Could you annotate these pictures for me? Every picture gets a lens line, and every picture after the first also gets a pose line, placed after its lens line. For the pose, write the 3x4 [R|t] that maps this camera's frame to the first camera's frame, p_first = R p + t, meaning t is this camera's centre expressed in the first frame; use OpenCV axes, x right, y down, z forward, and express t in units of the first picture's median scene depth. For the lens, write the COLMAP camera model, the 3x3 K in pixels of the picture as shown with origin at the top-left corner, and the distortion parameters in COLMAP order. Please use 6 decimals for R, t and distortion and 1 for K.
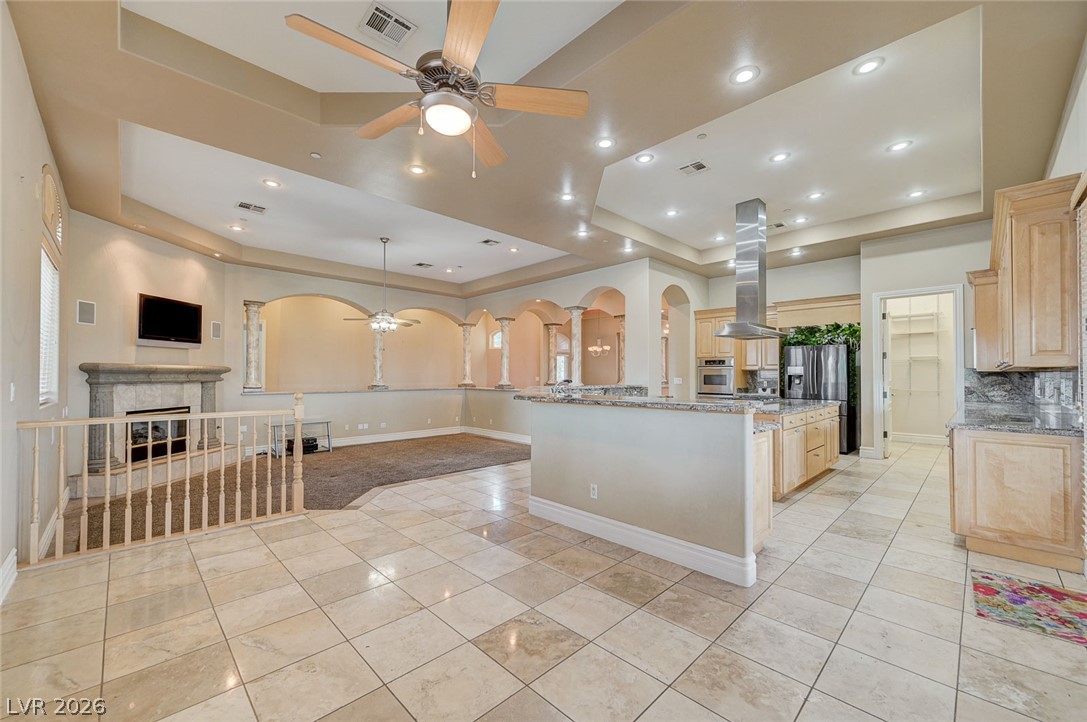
lens RADIAL K [[430.0, 0, 545.6], [0, 430.0, 366.2], [0, 0, 1]] dist [0.004632, 0.000041]
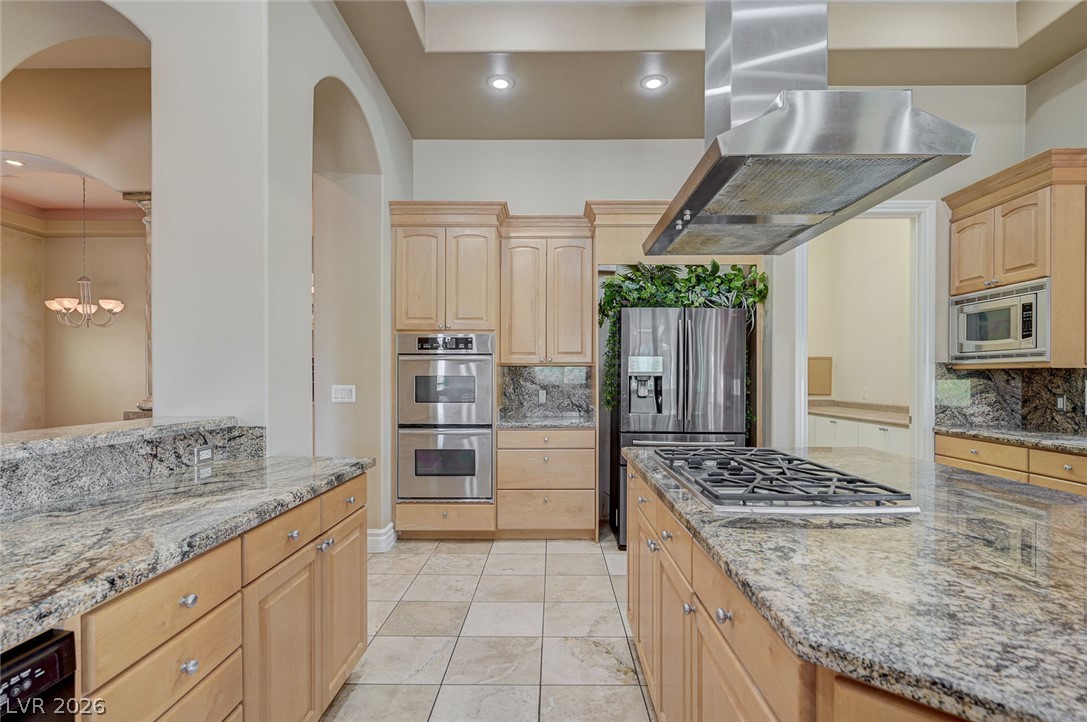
lens RADIAL K [[538.8, 0, 548.0], [0, 538.8, 383.9], [0, 0, 1]] dist [0.001245, 0.000025]
pose [[0.710417, -0.010682, 0.703700, 0.143762], [-0.012087, 0.999552, 0.027375, 0.014798], [-0.703677, -0.027953, 0.709970, 0.702067]]
